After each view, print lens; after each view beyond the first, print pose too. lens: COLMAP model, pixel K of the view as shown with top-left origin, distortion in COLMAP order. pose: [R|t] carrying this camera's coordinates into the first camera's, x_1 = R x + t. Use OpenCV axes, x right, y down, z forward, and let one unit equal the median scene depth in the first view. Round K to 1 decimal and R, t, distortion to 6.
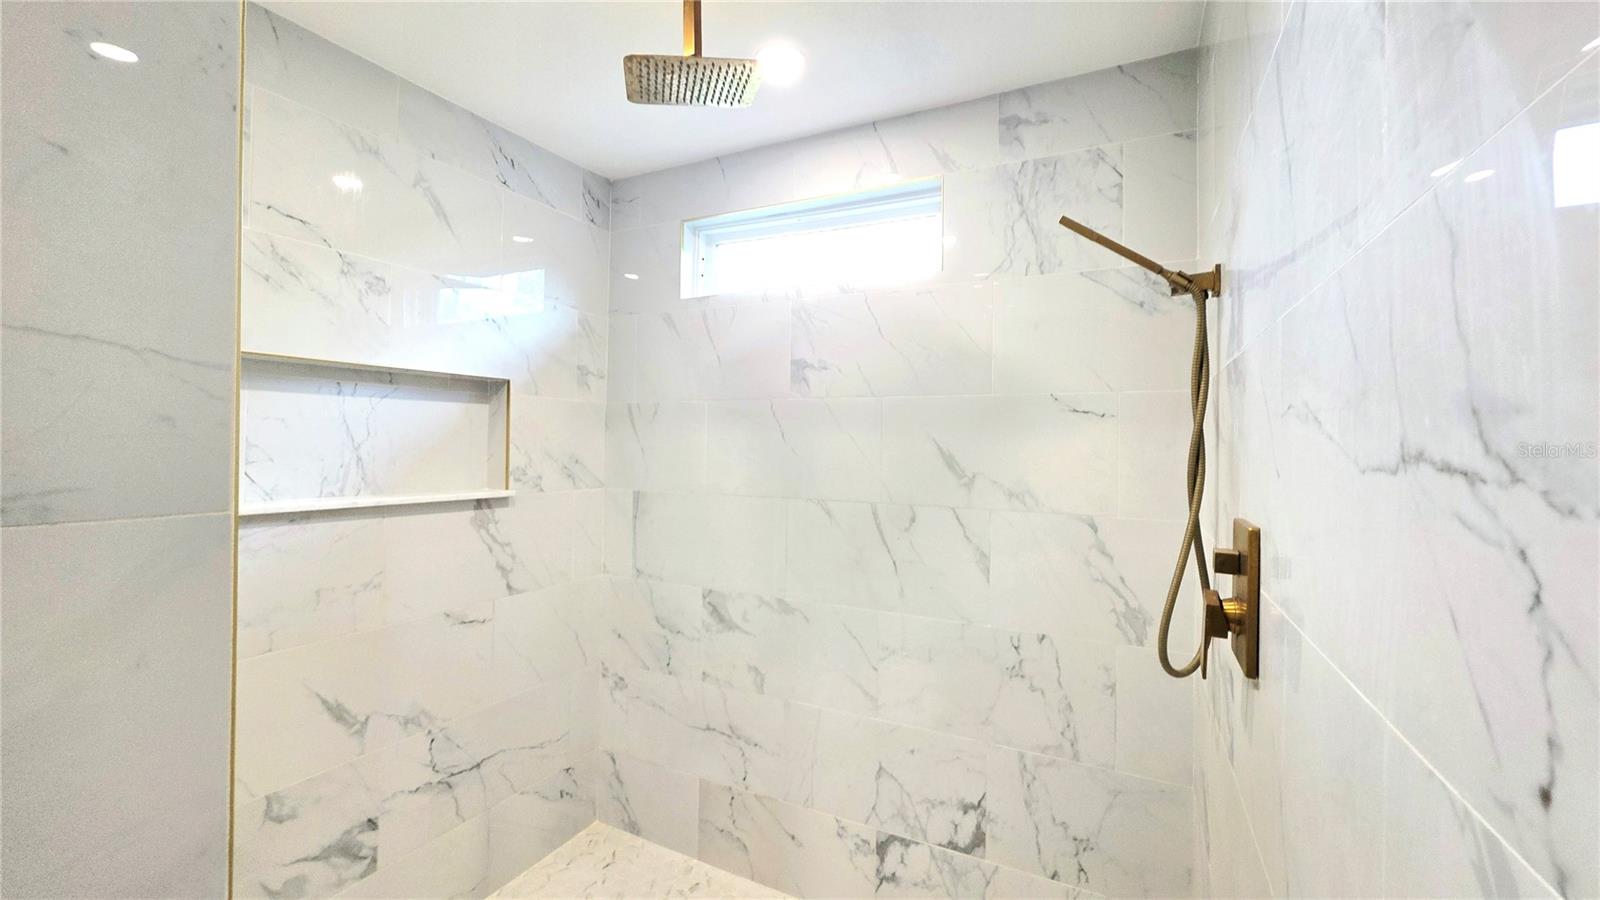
lens RADIAL K [[644.1, 0, 808.8], [0, 644.1, 442.4], [0, 0, 1]] dist [0.001579, 0.000542]
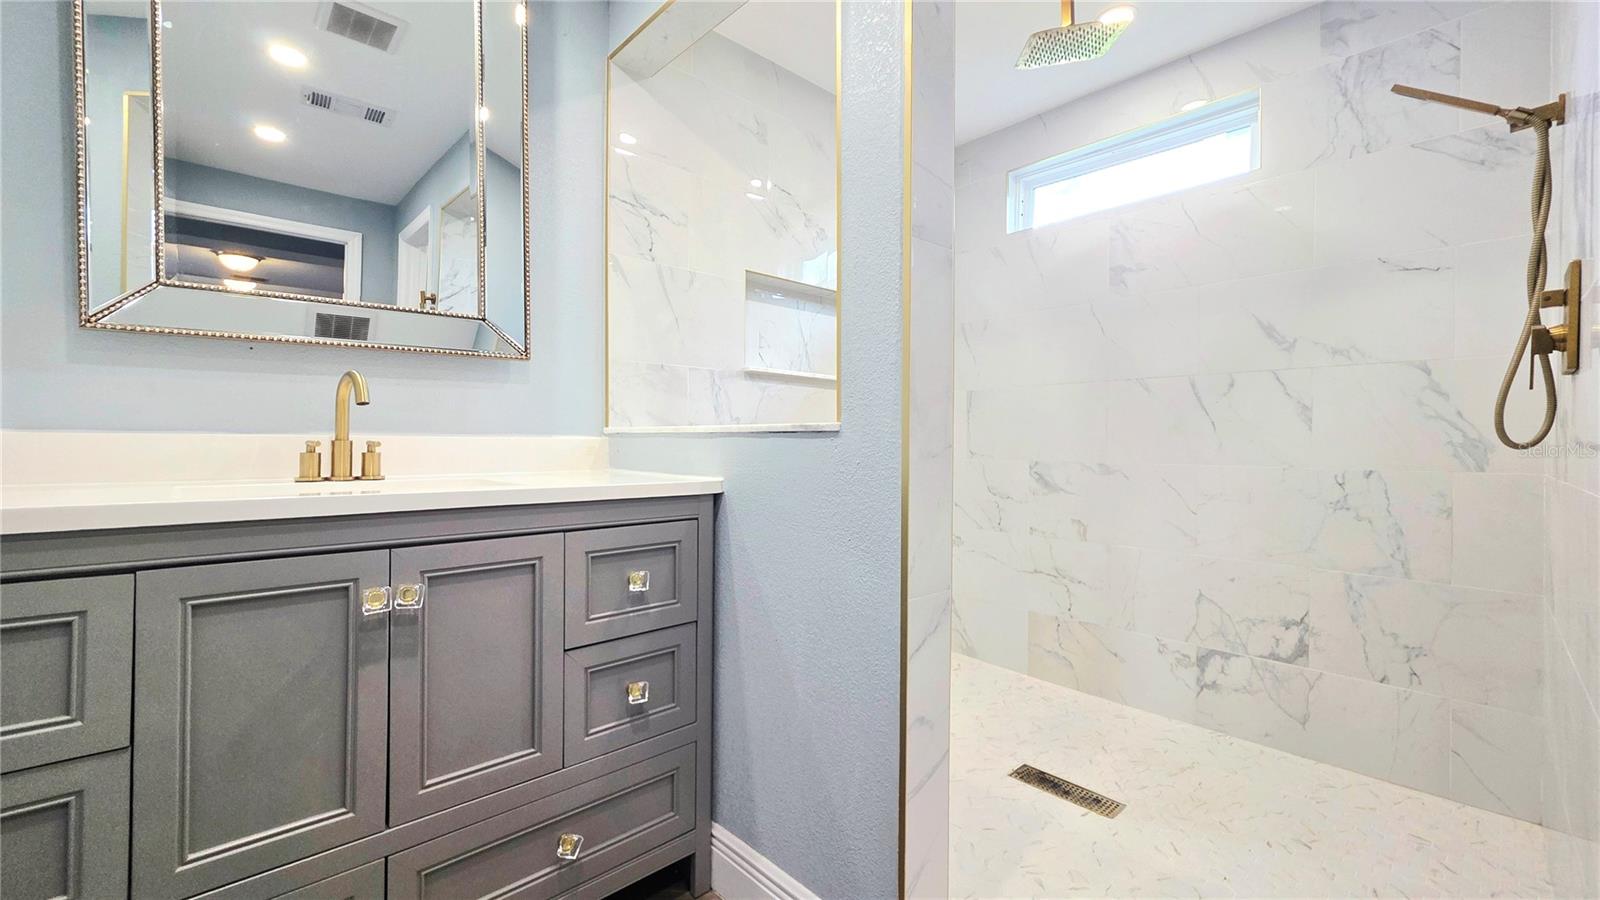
lens RADIAL K [[644.1, 0, 801.3], [0, 644.1, 455.5], [0, 0, 1]] dist [0.001579, 0.000542]
pose [[0.937854, -0.007287, -0.346954, -0.178213], [0.011055, 0.999899, 0.008883, 0.242621], [0.346855, -0.012166, 0.937840, -0.405206]]
